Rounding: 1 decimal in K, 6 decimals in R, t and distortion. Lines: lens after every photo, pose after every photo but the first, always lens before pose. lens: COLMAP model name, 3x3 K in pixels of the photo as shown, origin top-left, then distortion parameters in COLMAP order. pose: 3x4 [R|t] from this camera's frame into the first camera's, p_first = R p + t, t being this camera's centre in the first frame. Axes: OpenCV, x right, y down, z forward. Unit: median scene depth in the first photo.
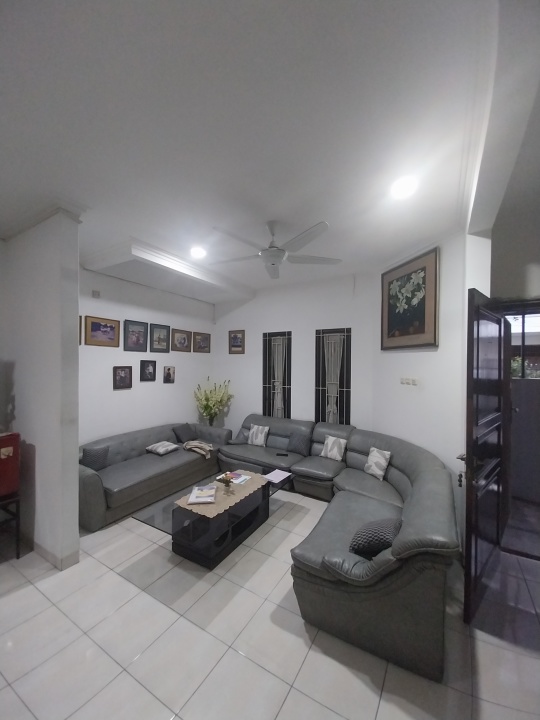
lens RADIAL K [[285.4, 0, 270.7], [0, 285.4, 365.0], [0, 0, 1]] dist [0.029406, -0.019065]
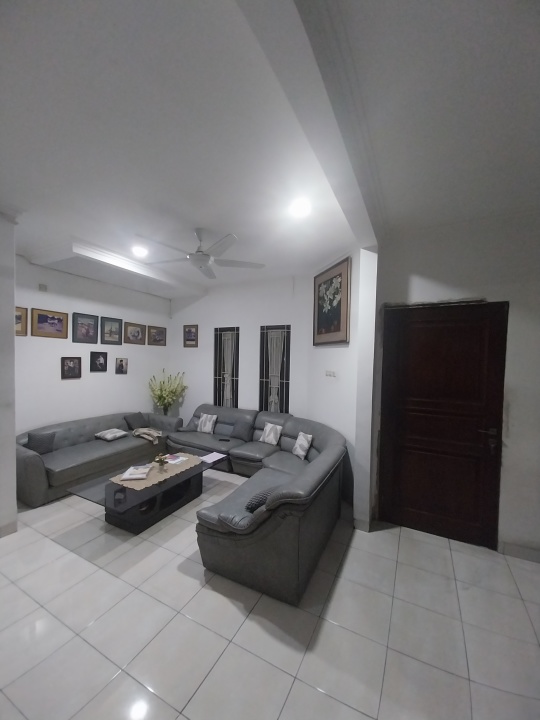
lens RADIAL K [[285.4, 0, 270.7], [0, 285.4, 365.0], [0, 0, 1]] dist [0.029406, -0.019065]
pose [[0.997913, 0.012486, 0.063358, 0.162617], [-0.013533, 0.999778, 0.016119, 0.008039], [-0.063143, -0.016942, 0.997861, -0.109547]]
